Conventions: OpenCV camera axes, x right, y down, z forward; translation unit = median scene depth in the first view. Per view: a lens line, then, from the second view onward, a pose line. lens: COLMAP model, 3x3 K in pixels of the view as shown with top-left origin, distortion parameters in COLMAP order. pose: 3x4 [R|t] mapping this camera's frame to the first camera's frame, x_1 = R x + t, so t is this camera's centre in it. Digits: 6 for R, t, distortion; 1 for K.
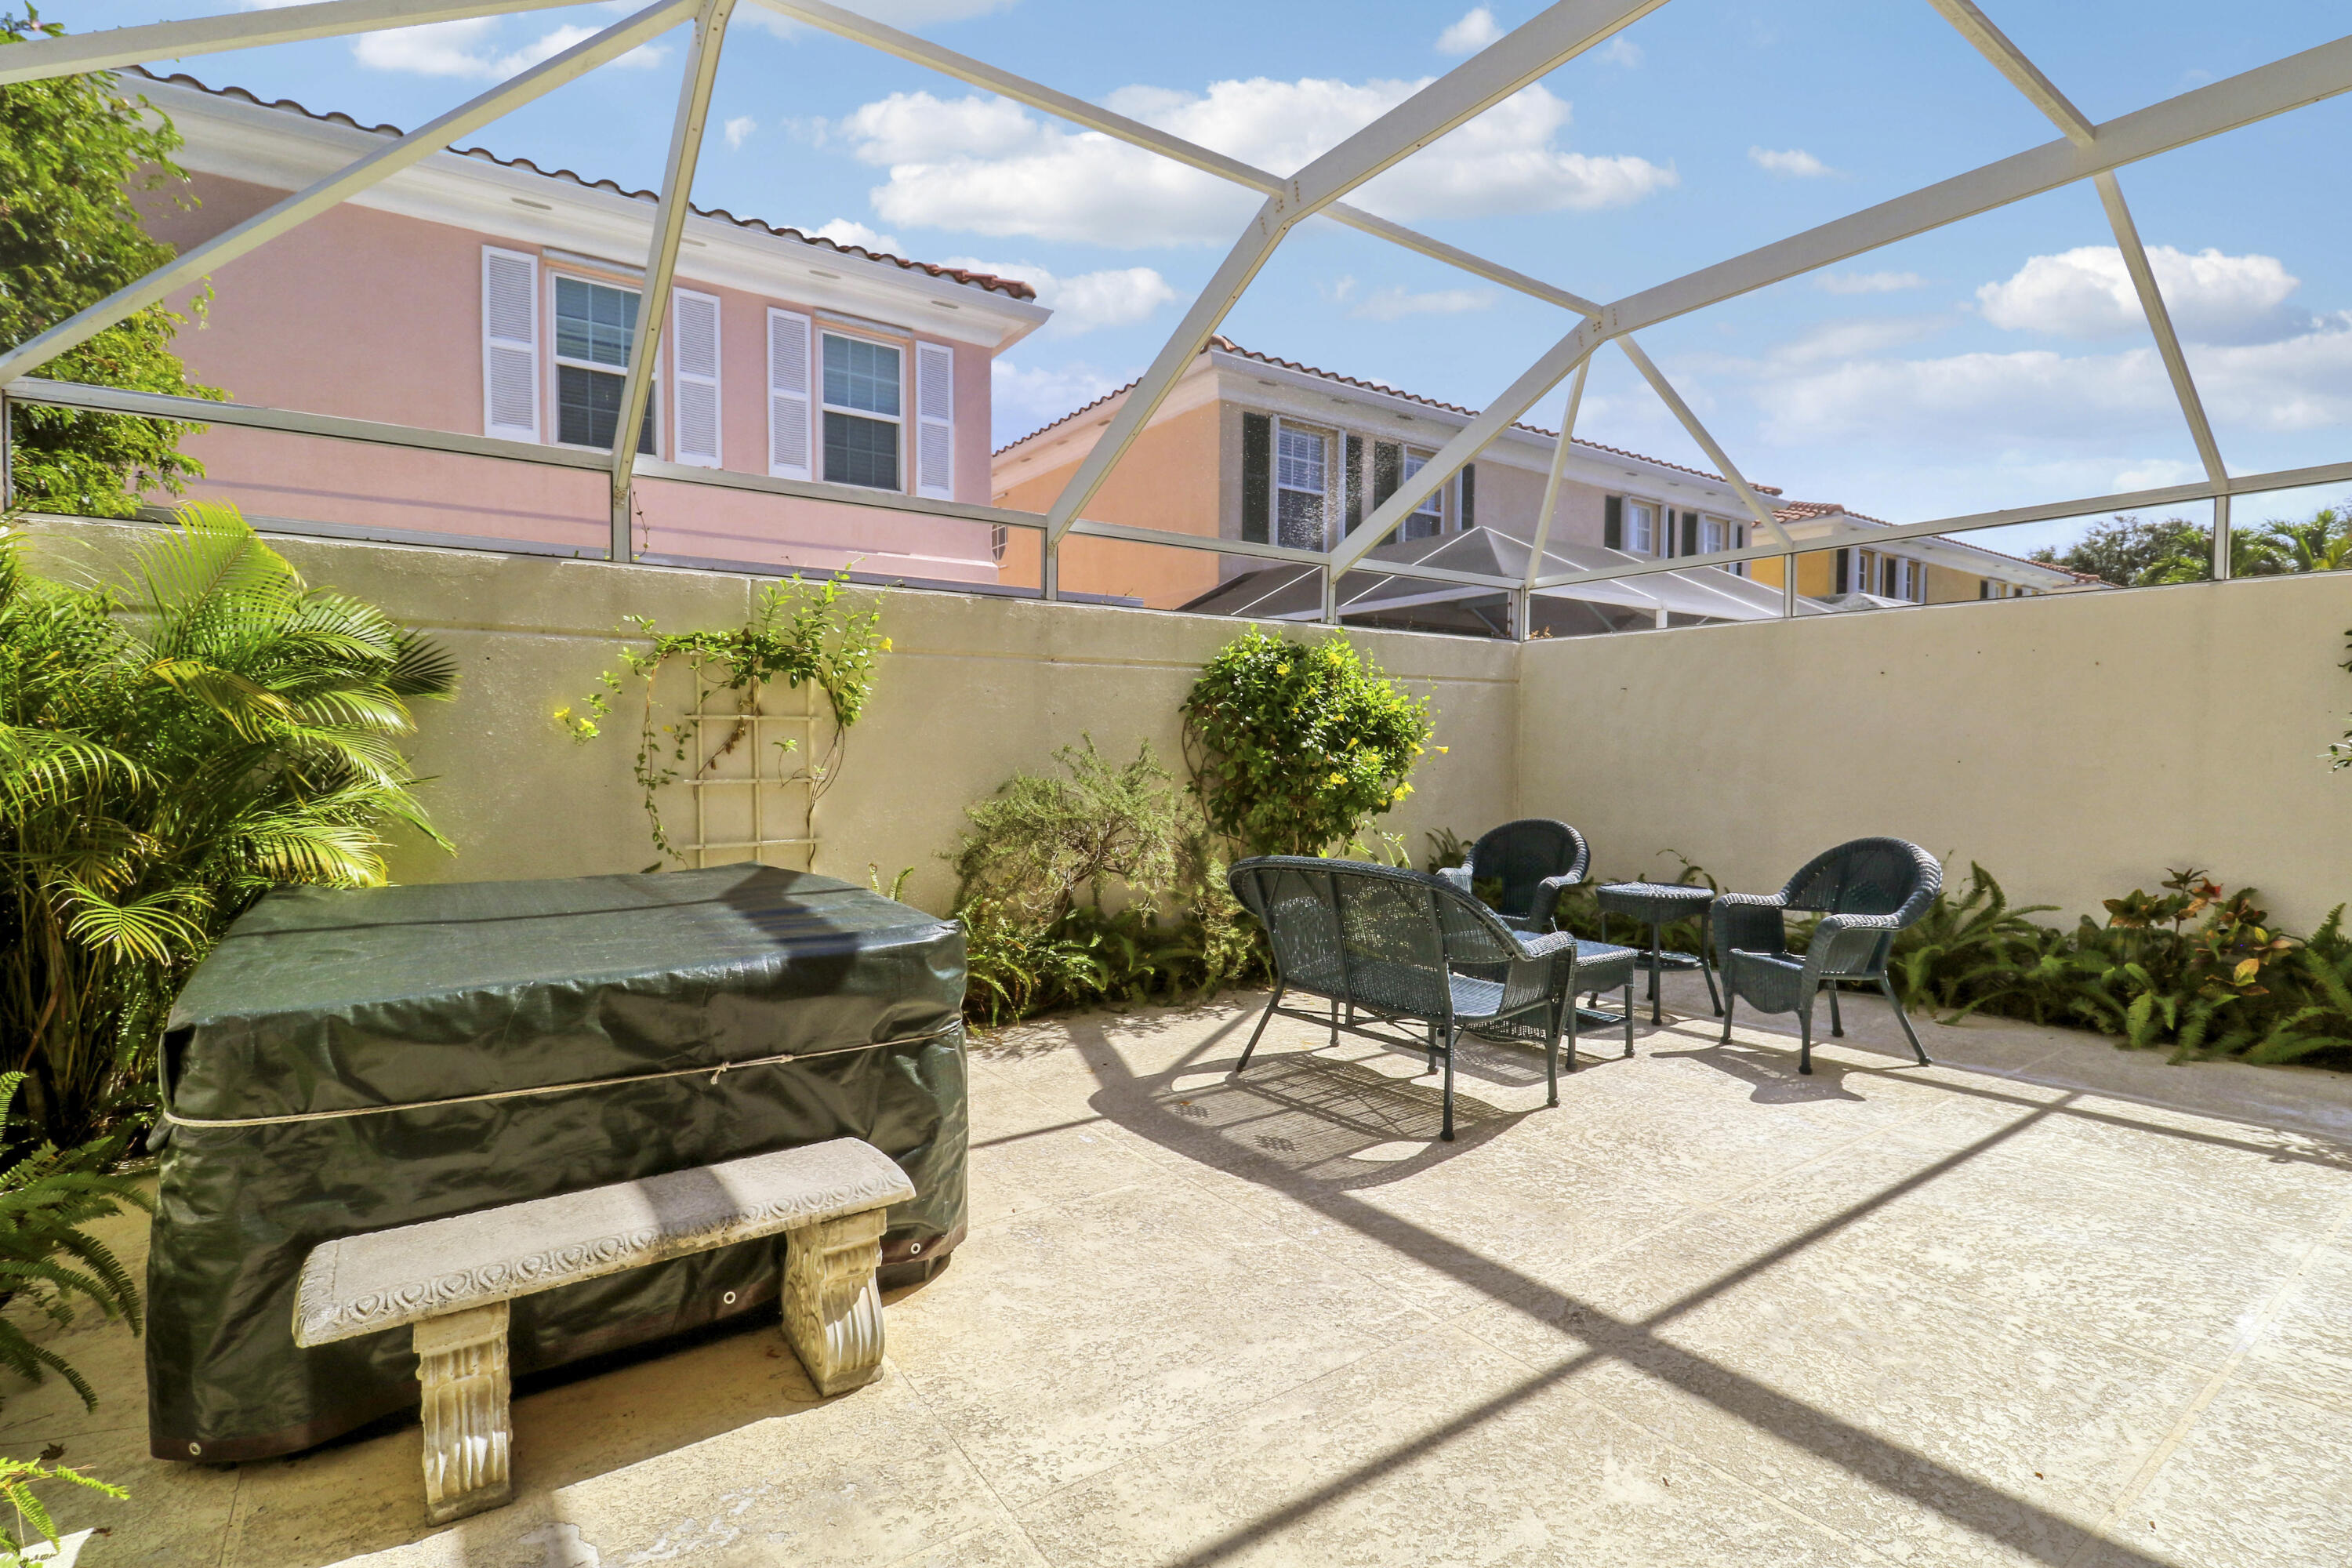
lens RADIAL K [[1085.5, 0, 1173.7], [0, 1085.5, 770.9], [0, 0, 1]] dist [-0.010531, -0.002080]
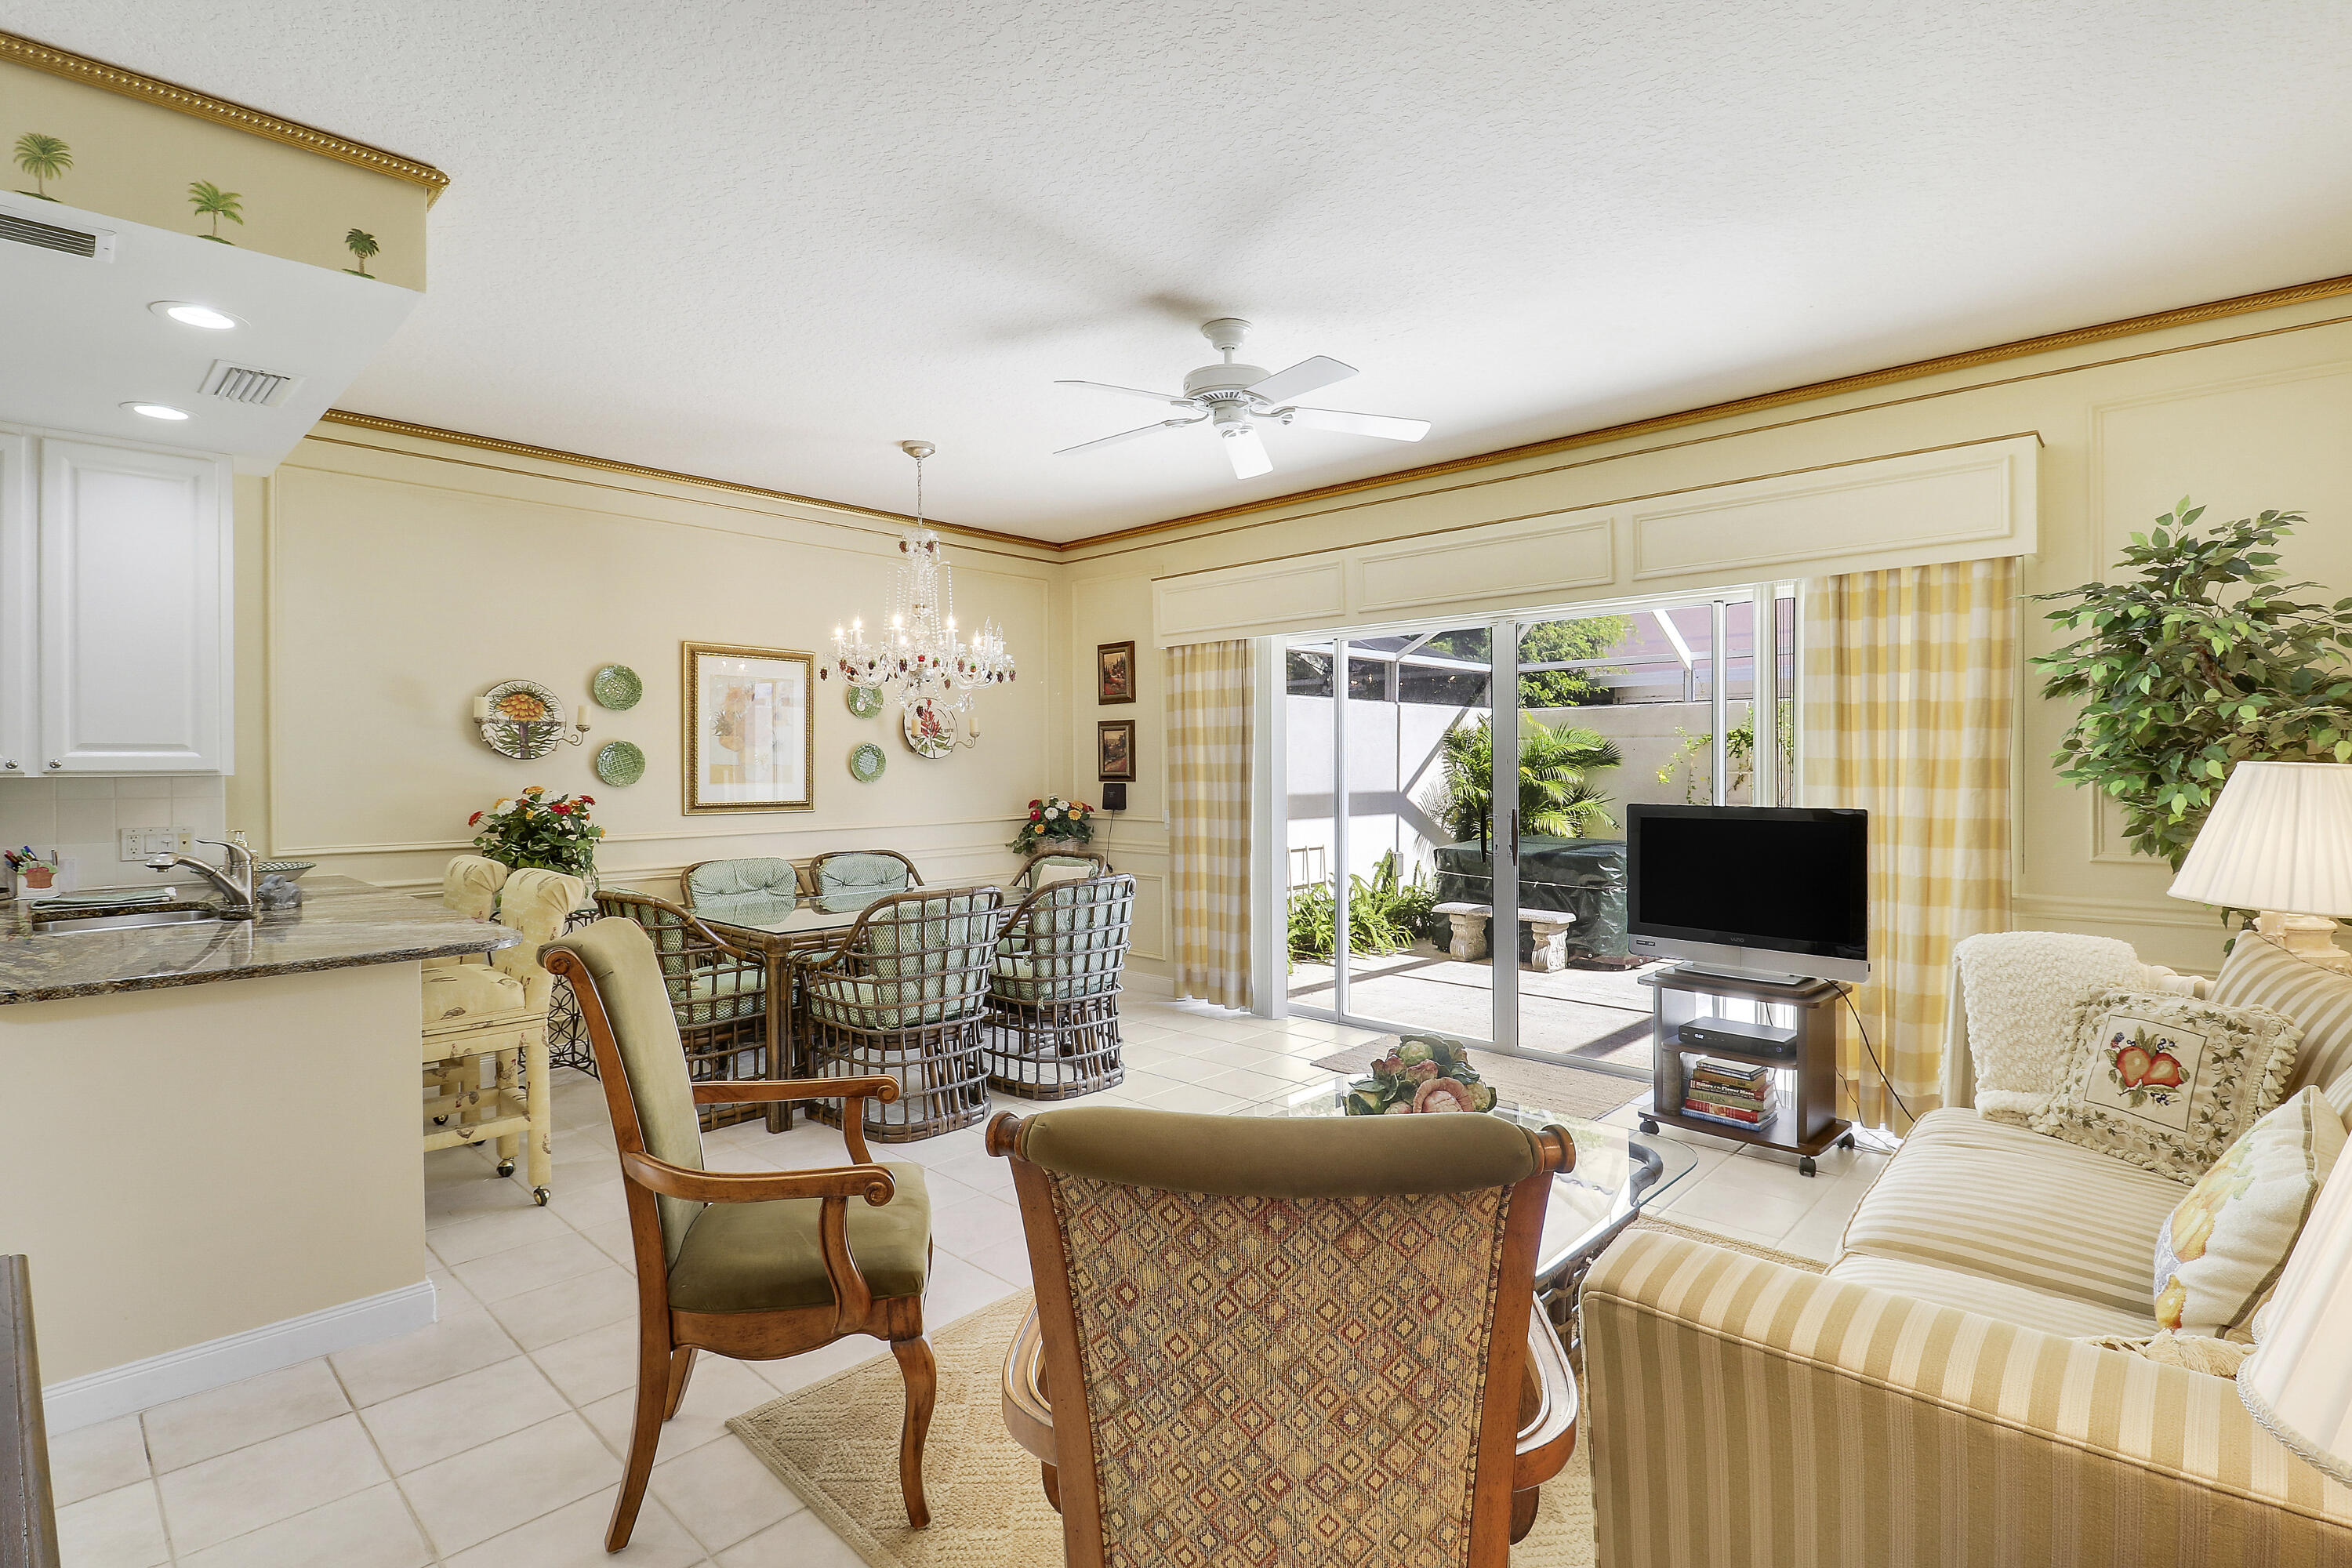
lens RADIAL K [[1108.8, 0, 1177.1], [0, 1108.8, 779.3], [0, 0, 1]] dist [0.006589, -0.014946]
pose [[0.211051, 0.015606, -0.977350, 1.392267], [-0.012824, 0.999831, 0.013196, -0.049793], [0.977391, 0.009748, 0.211216, -0.453058]]
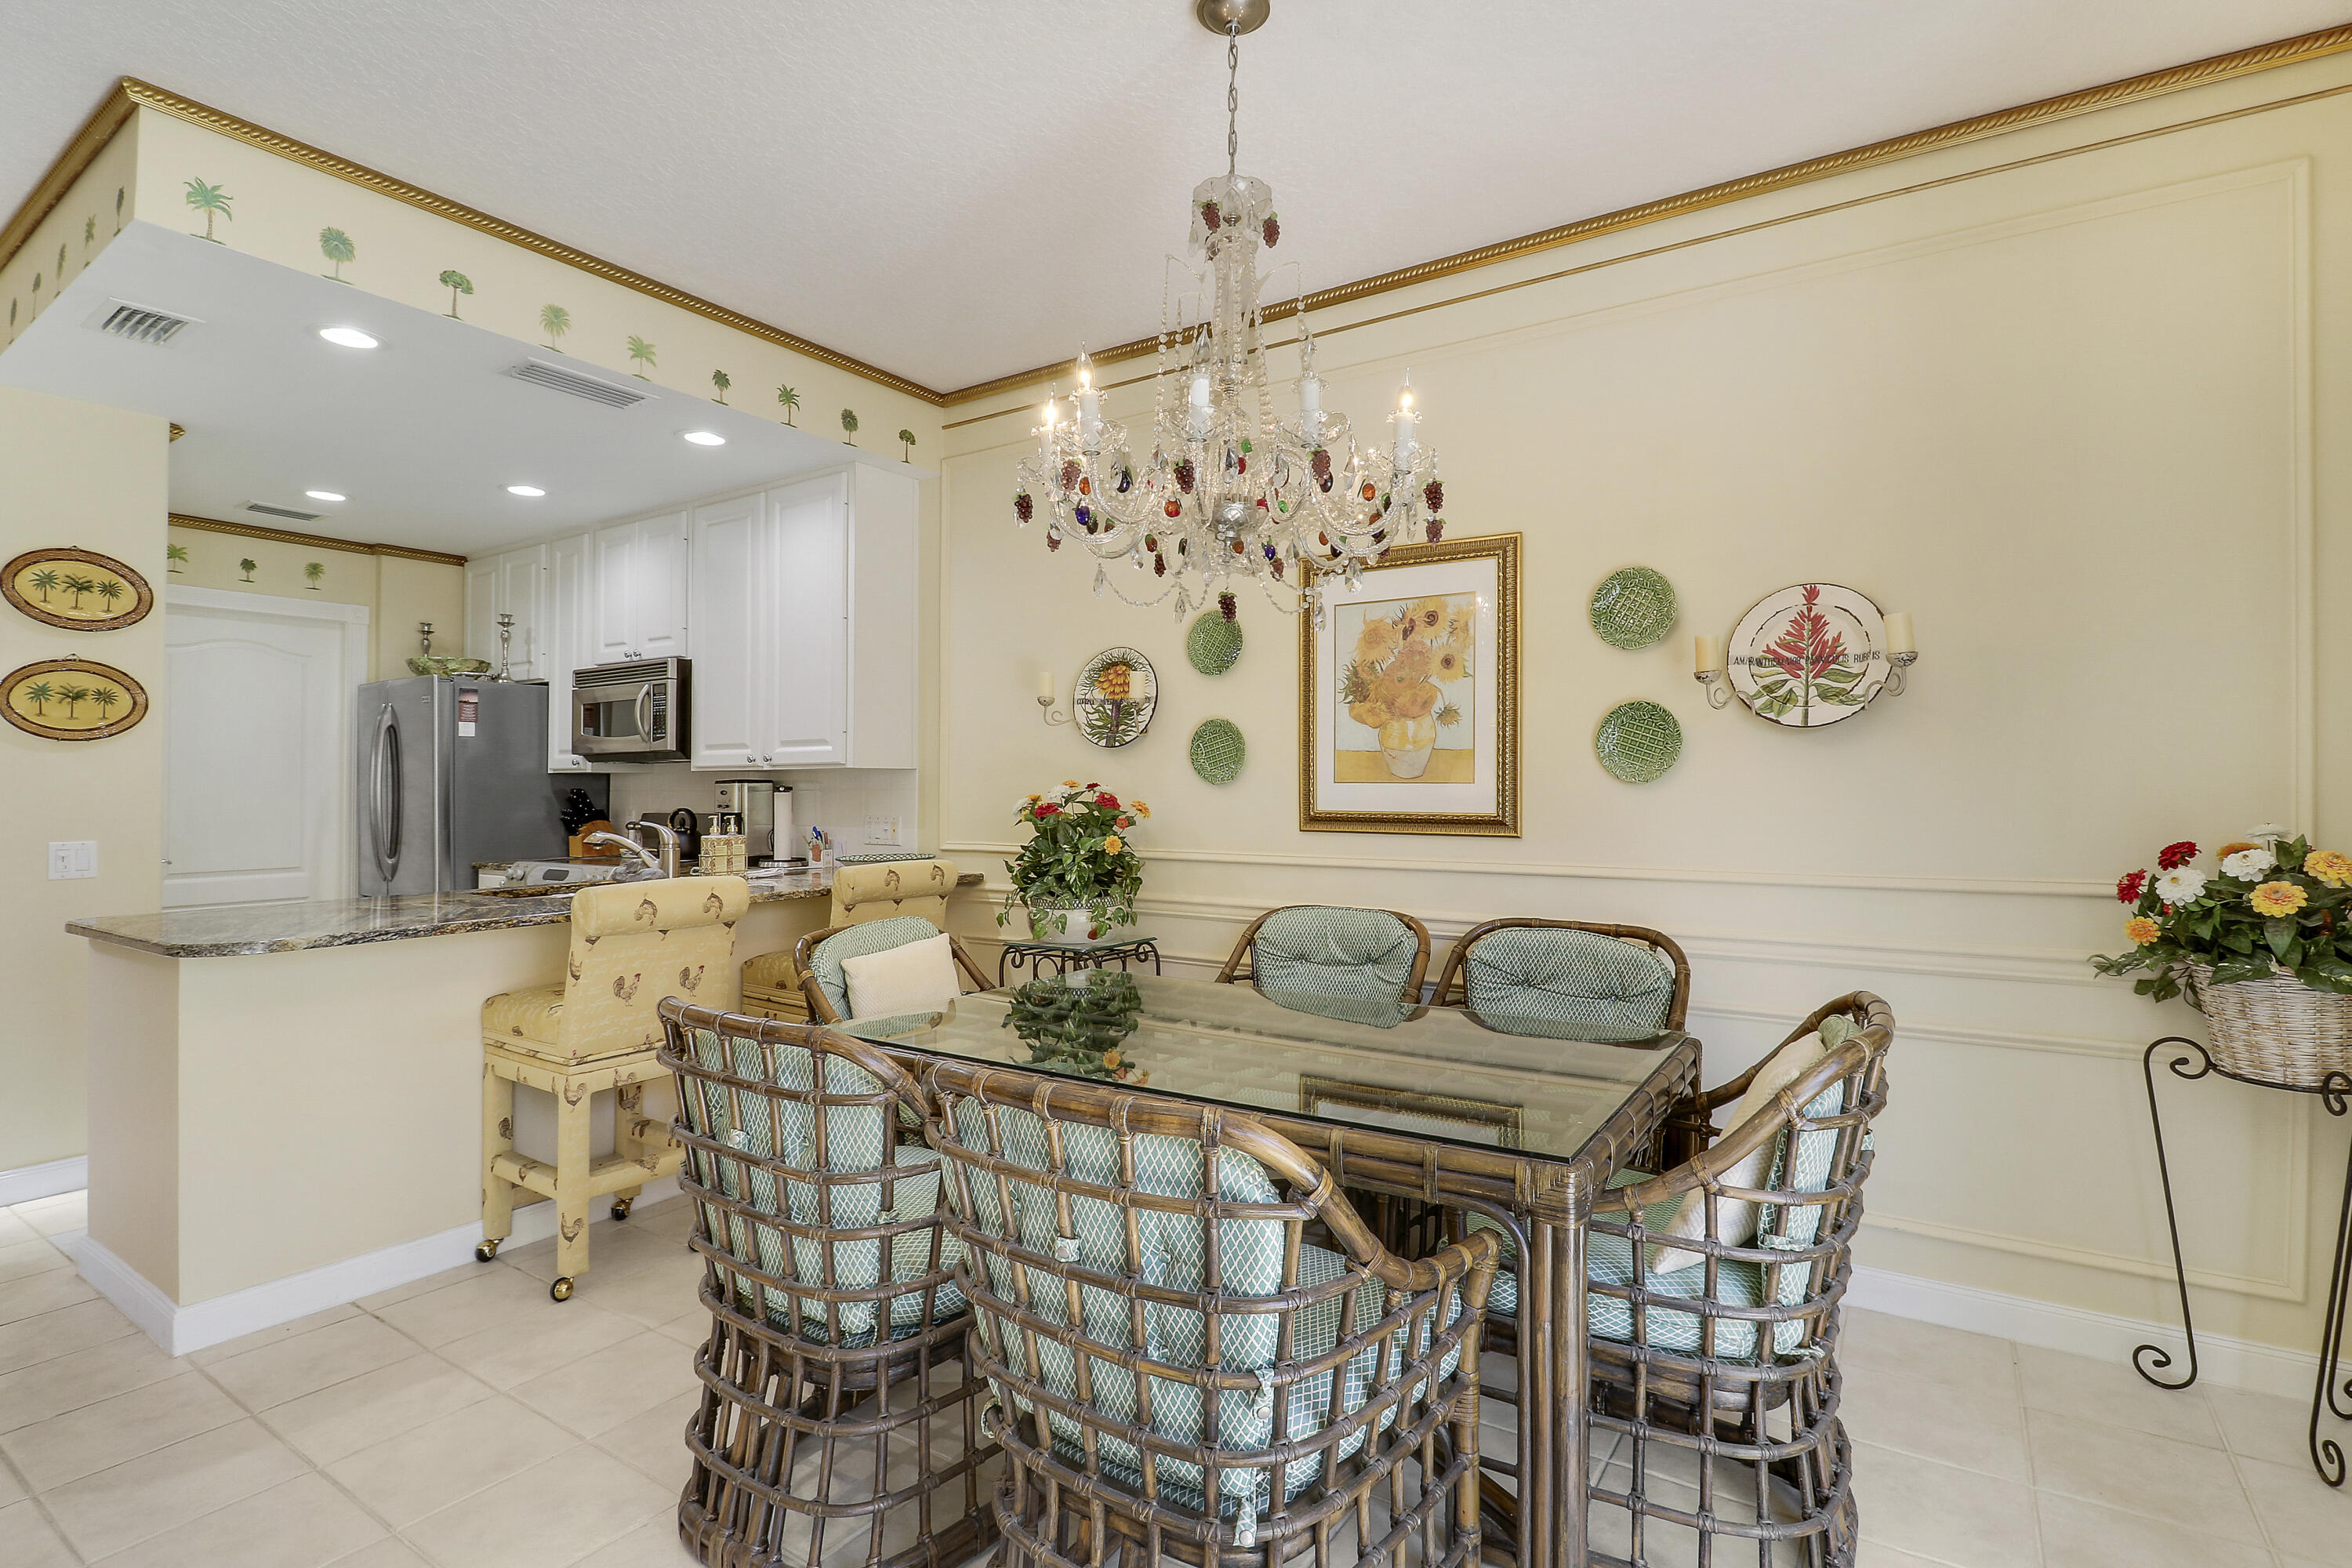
lens RADIAL K [[1108.8, 0, 1176.1], [0, 1108.8, 791.6], [0, 0, 1]] dist [0.006589, -0.014946]
pose [[-0.927120, 0.008686, -0.374664, 0.522556], [0.000480, 0.999758, 0.021991, -0.033019], [0.374764, 0.020208, -0.926900, -0.061053]]
